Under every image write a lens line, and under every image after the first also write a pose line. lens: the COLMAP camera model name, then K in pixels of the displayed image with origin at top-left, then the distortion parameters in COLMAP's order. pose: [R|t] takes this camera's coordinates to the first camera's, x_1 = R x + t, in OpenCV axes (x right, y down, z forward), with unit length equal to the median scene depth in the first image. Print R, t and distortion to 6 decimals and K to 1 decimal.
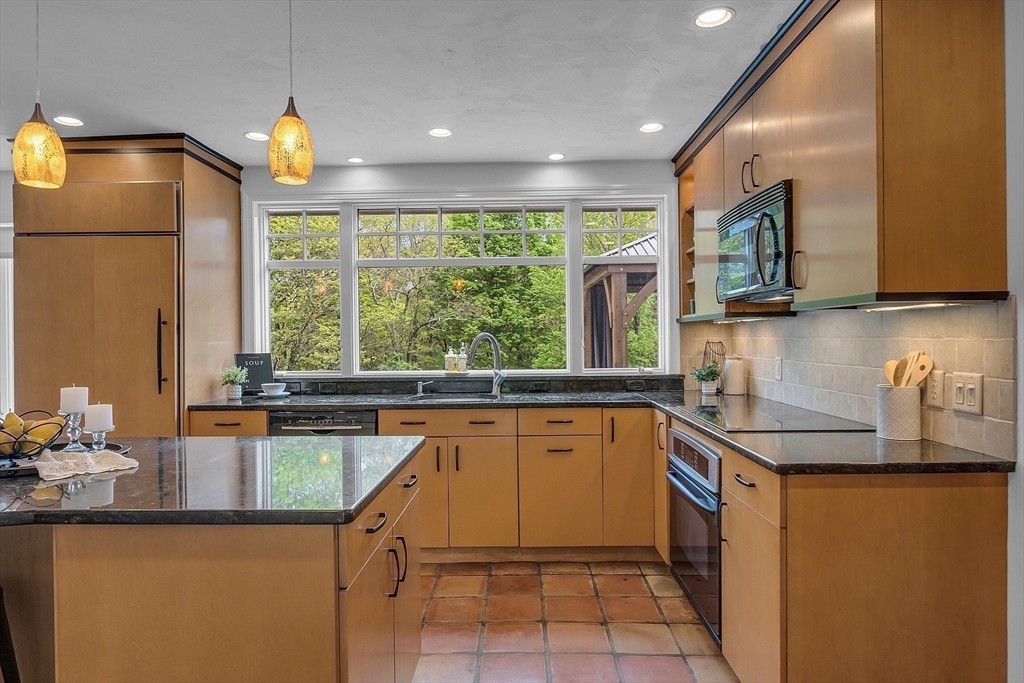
lens RADIAL K [[607.7, 0, 509.1], [0, 607.7, 341.7], [0, 0, 1]] dist [-0.024664, 0.000000]
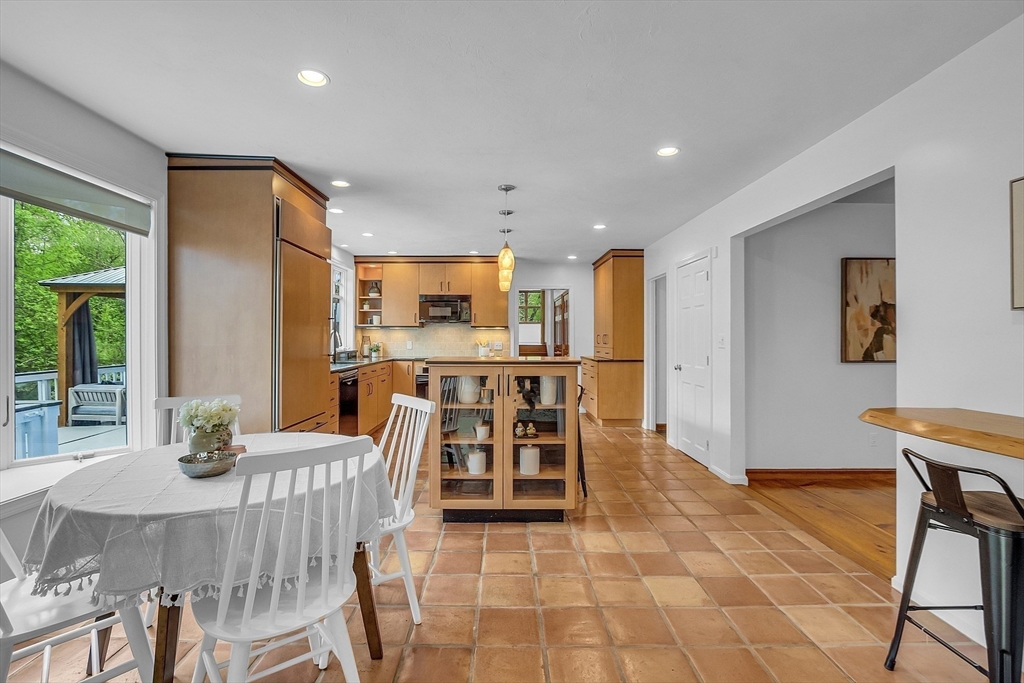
lens RADIAL K [[457.1, 0, 511.2], [0, 457.1, 336.6], [0, 0, 1]] dist [-0.010050, 0.000677]
pose [[-0.033669, 0.009196, 0.999391, -1.516171], [0.004422, 0.999949, -0.009053, 0.021206], [-0.999423, 0.004115, -0.033708, 0.489431]]
